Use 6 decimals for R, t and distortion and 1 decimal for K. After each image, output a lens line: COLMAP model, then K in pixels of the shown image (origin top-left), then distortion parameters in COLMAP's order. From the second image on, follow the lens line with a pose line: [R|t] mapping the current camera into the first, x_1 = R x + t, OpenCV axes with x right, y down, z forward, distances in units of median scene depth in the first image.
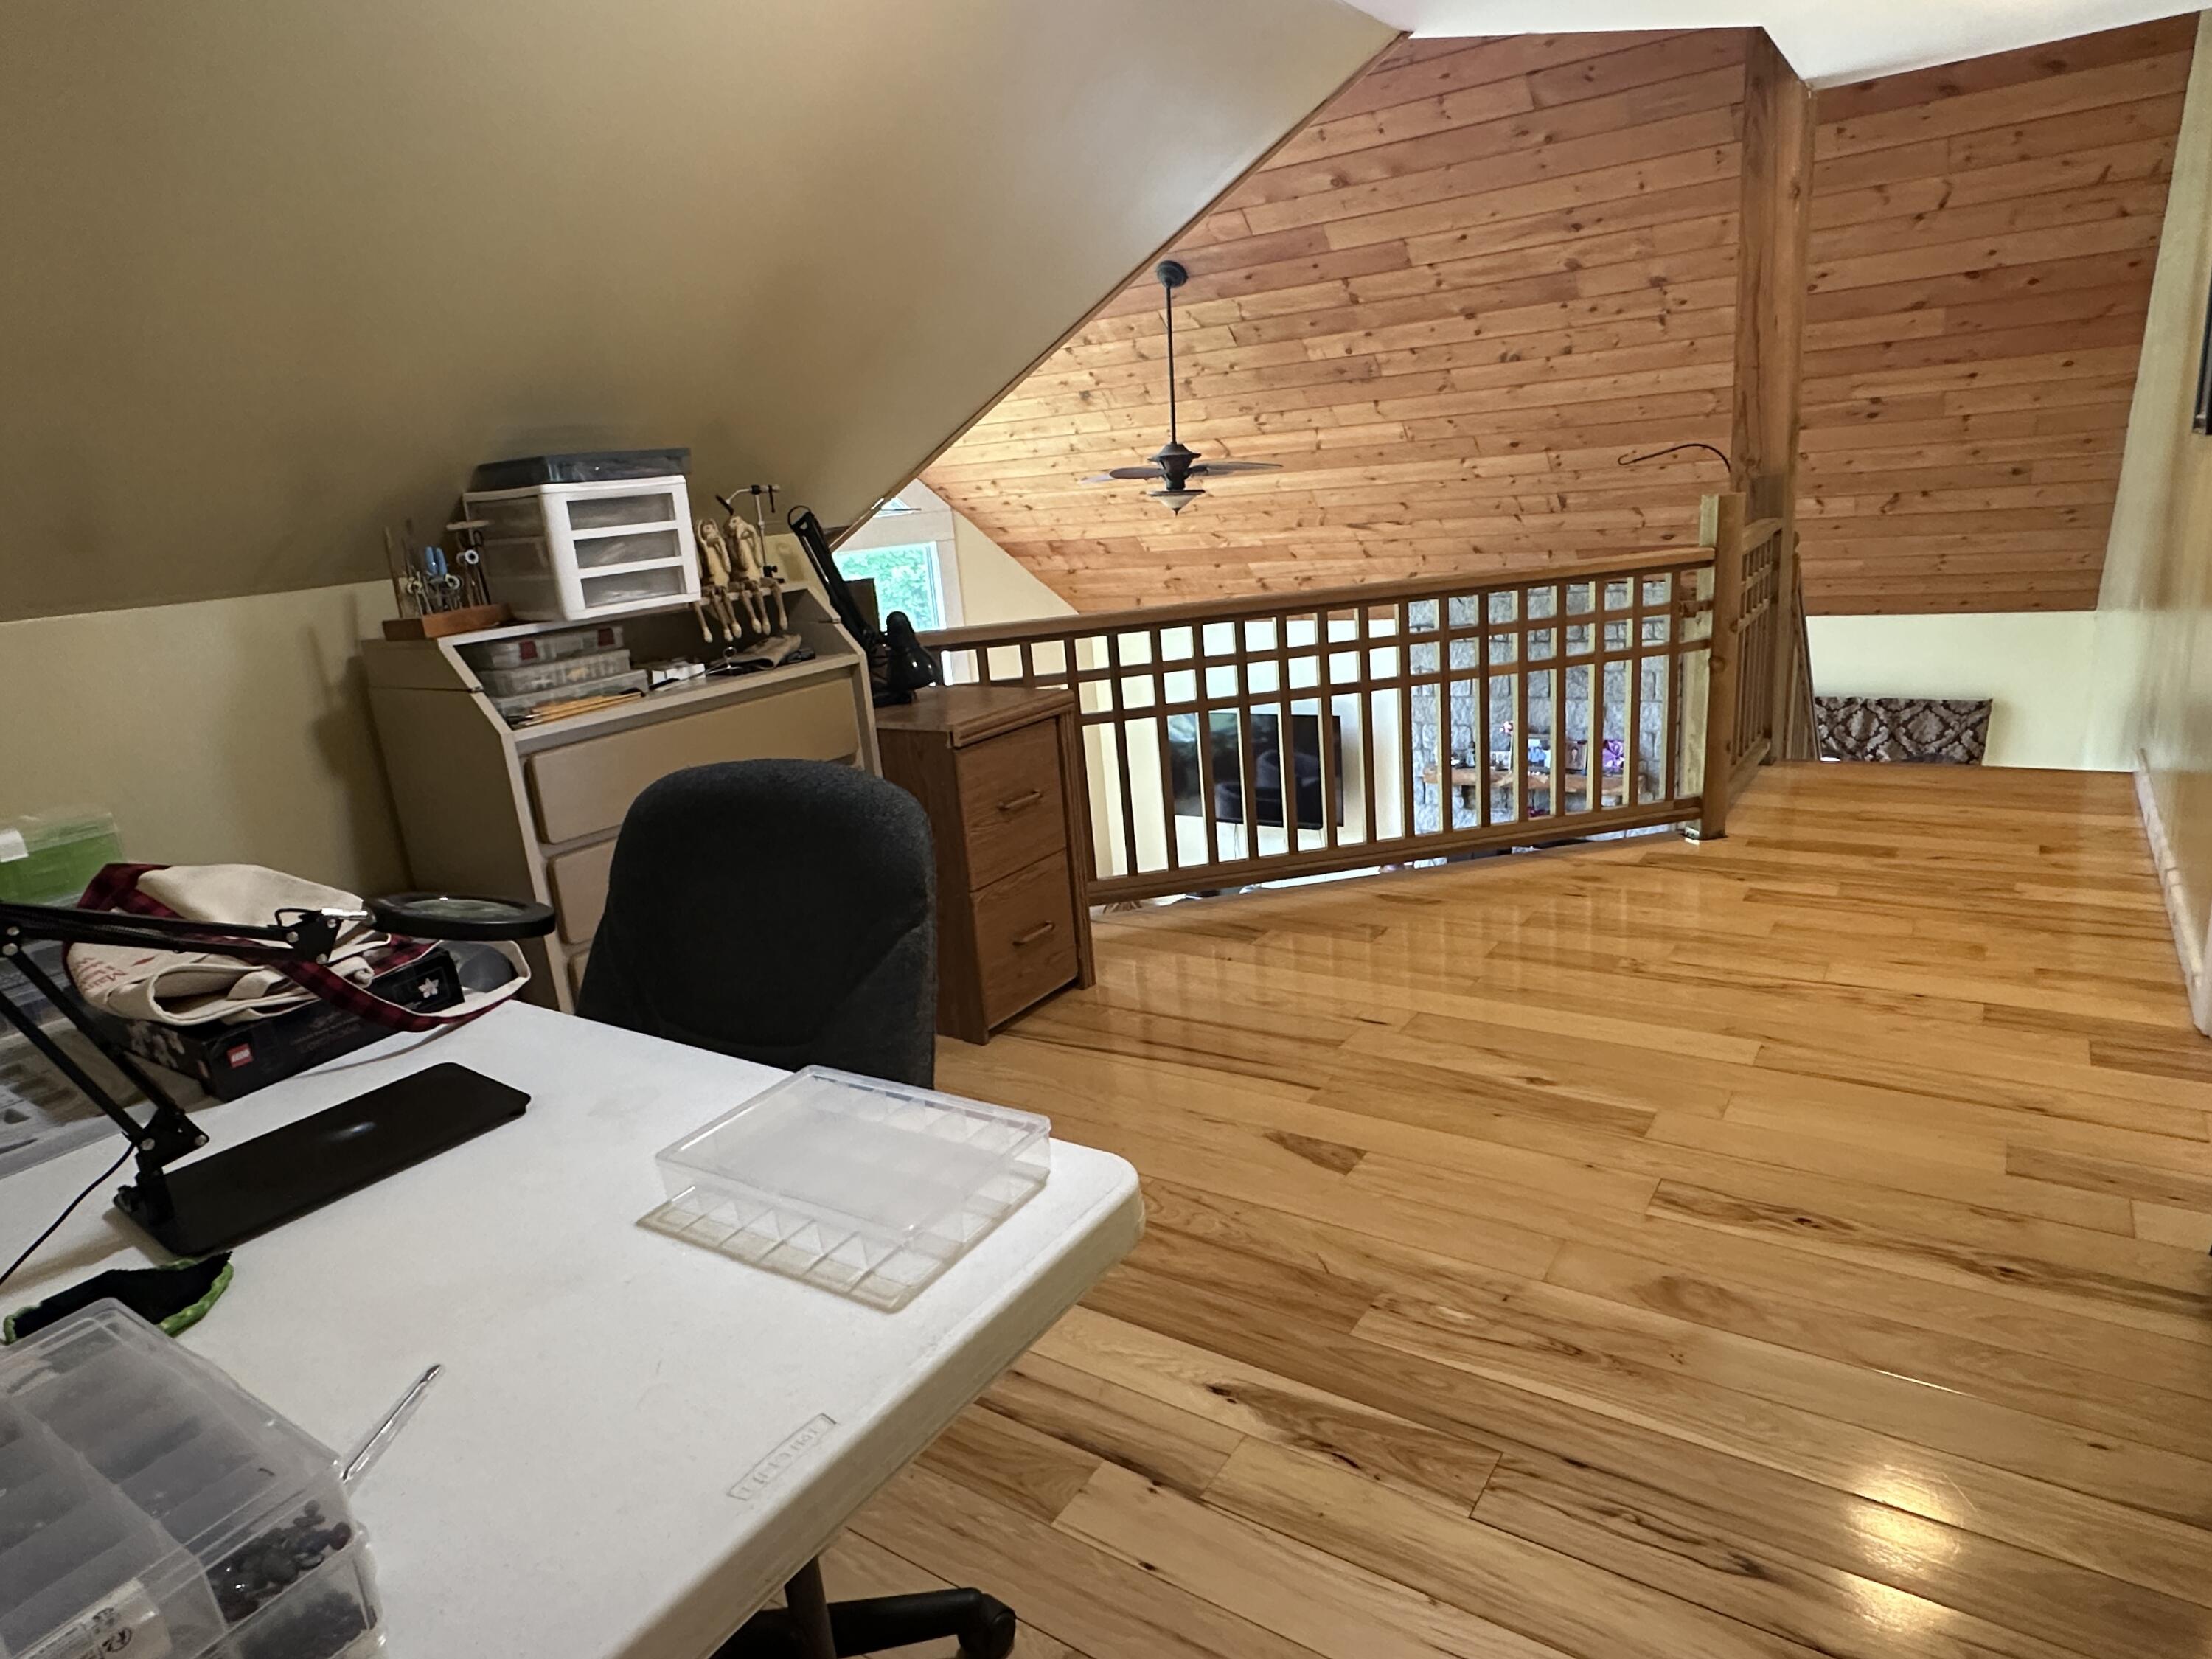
lens RADIAL K [[1299.0, 0, 1106.0], [0, 1299.0, 829.5], [0, 0, 1]] dist [-0.002643, -0.001425]
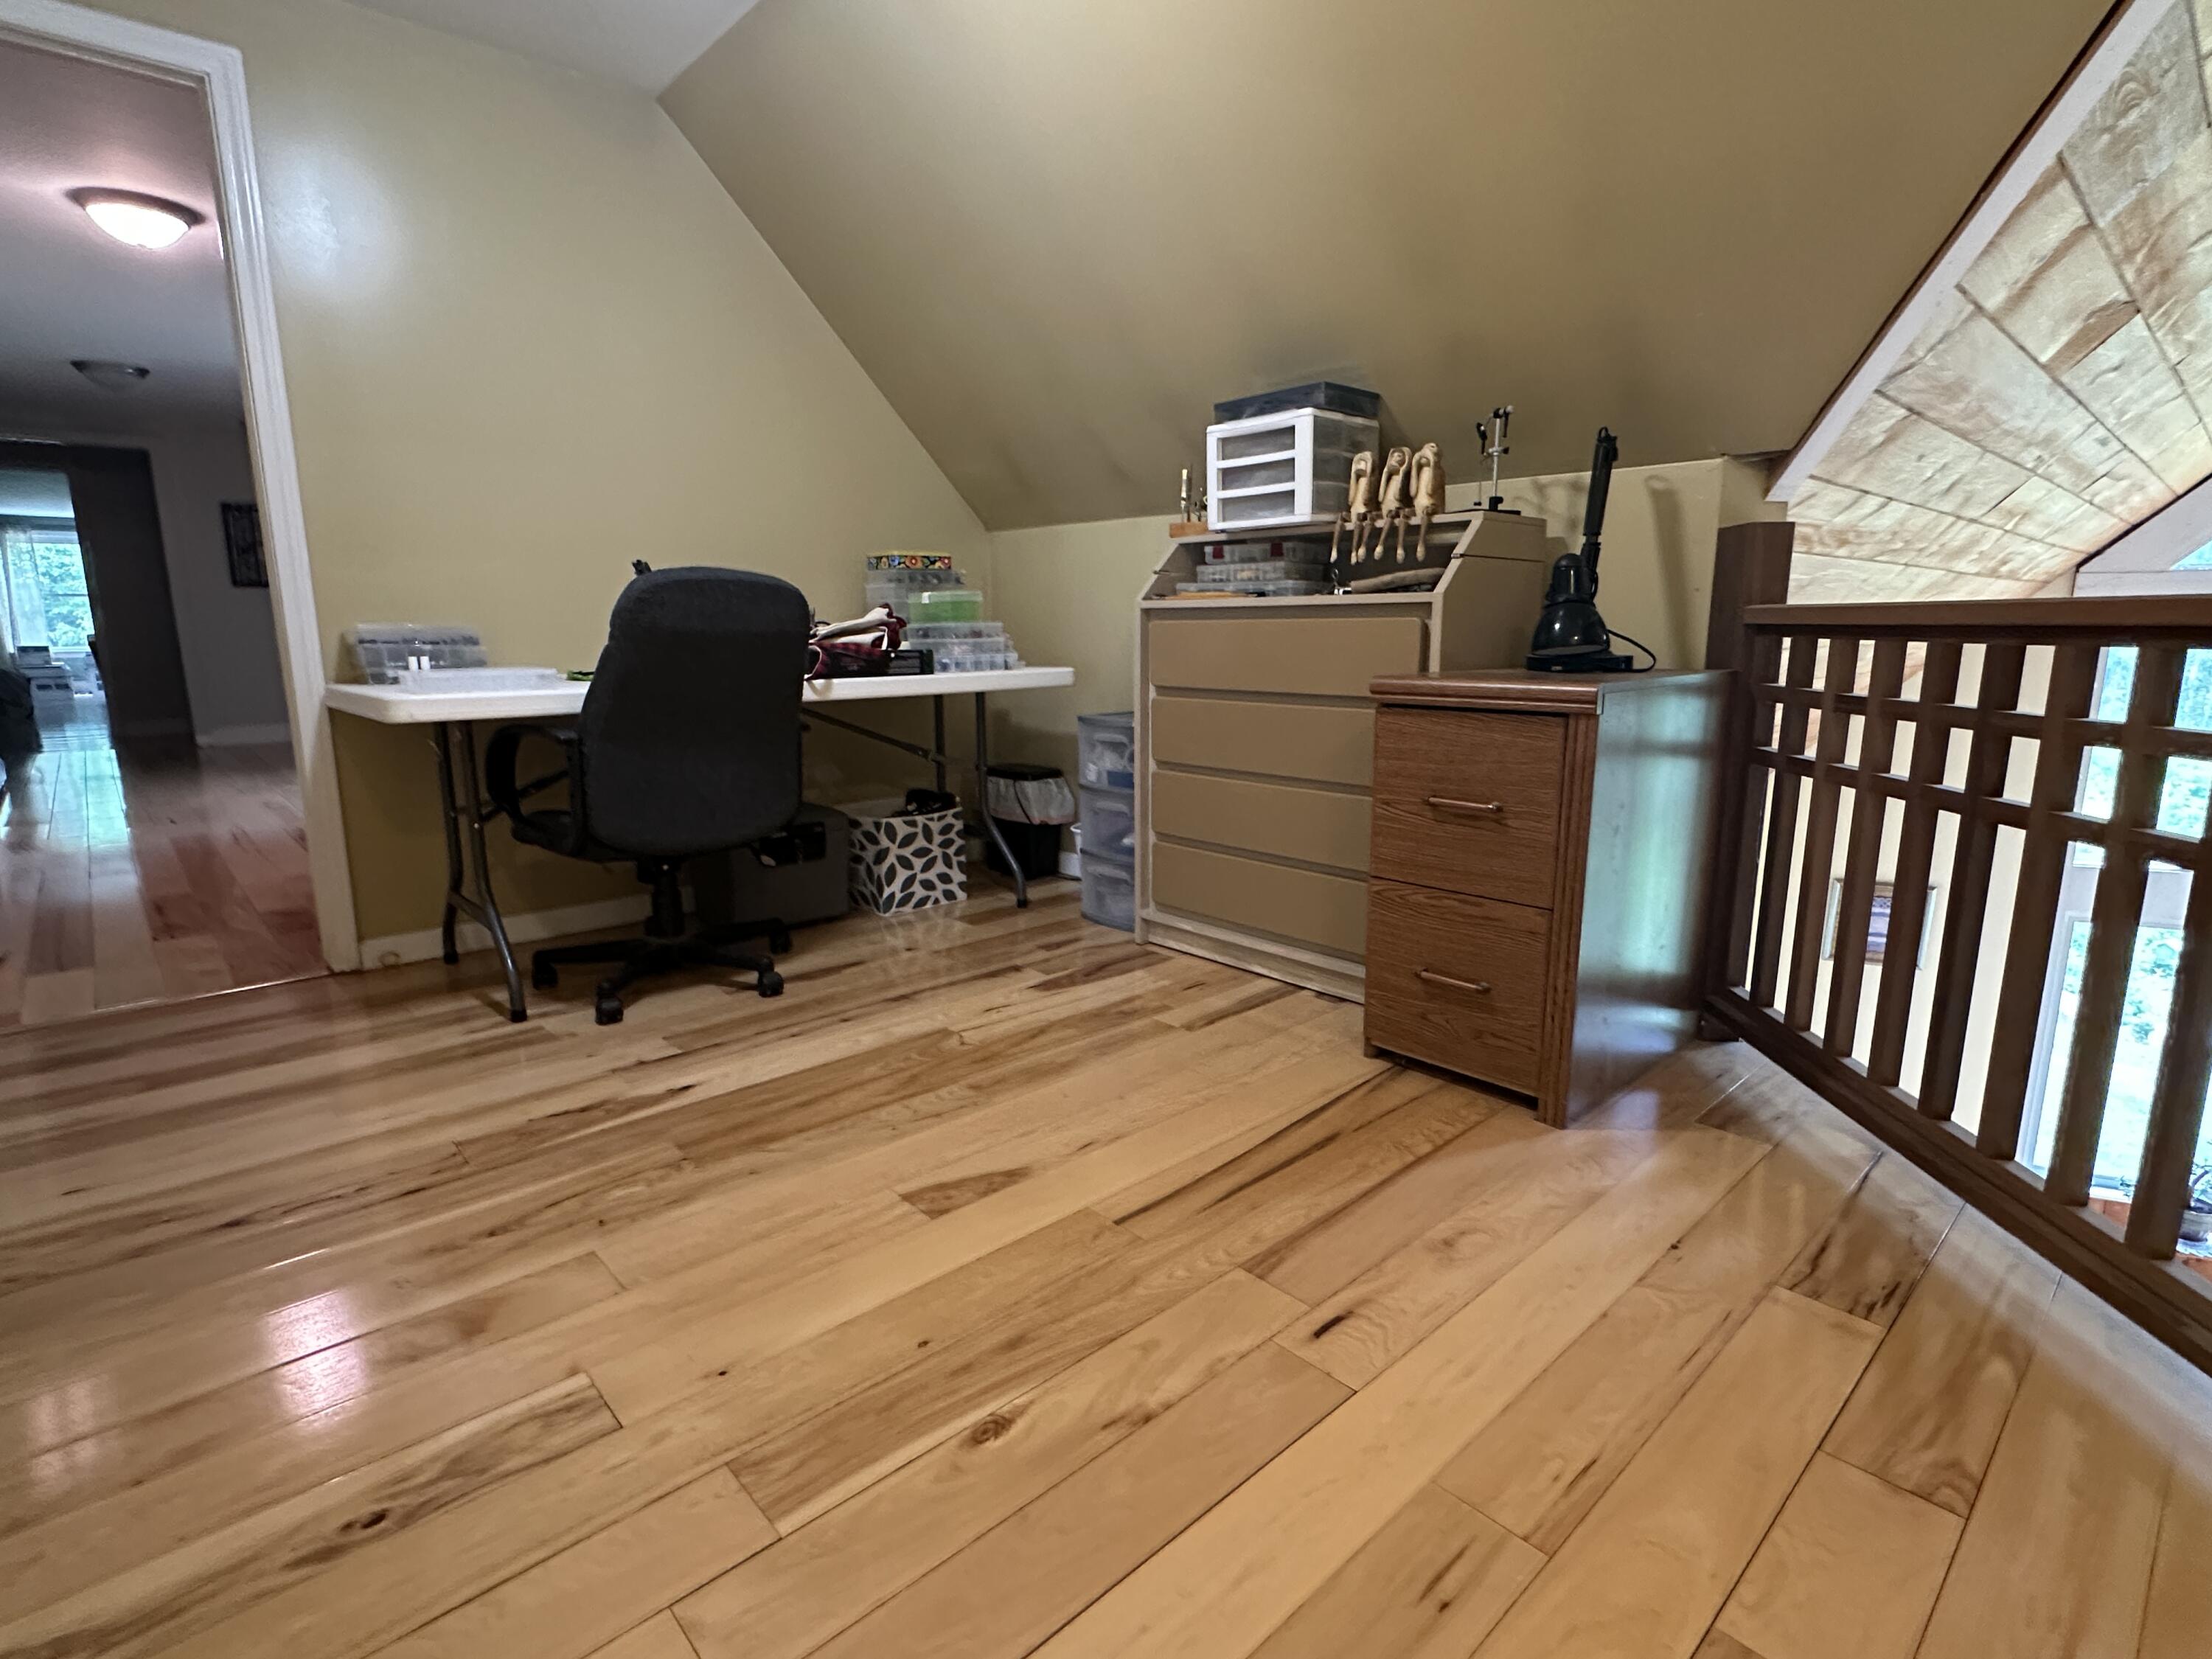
lens RADIAL K [[1103.8, 0, 1106.0], [0, 1103.8, 829.5], [0, 0, 1]] dist [0.000954, 0.000061]
pose [[-0.226830, 0.262909, -0.937778, 0.743678], [-0.237139, 0.918989, 0.315000, -0.204921], [0.944624, 0.293835, -0.146108, 1.128693]]
